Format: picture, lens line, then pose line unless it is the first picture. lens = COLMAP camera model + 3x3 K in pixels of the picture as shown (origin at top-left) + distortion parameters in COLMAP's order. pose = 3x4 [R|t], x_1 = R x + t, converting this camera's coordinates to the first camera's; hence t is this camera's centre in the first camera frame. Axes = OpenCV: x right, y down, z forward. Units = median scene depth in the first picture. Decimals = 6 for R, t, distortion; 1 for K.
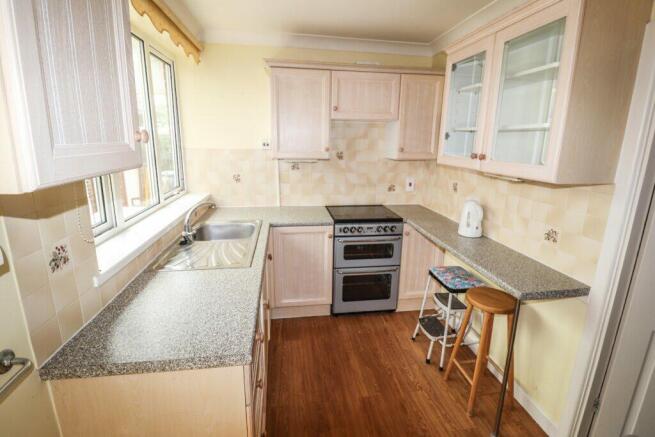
lens RADIAL K [[305.9, 0, 330.2], [0, 305.9, 204.9], [0, 0, 1]] dist [0.000709, -0.000401]
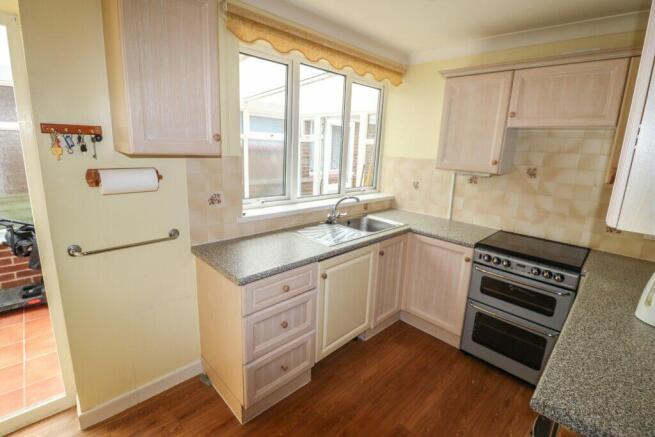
lens RADIAL K [[305.9, 0, 330.2], [0, 305.9, 204.9], [0, 0, 1]] dist [0.000709, -0.000401]
pose [[0.591126, 0.164426, -0.789642, 0.418992], [-0.201606, 0.978046, 0.052735, -0.017364], [0.780977, 0.128023, 0.611298, 0.128128]]
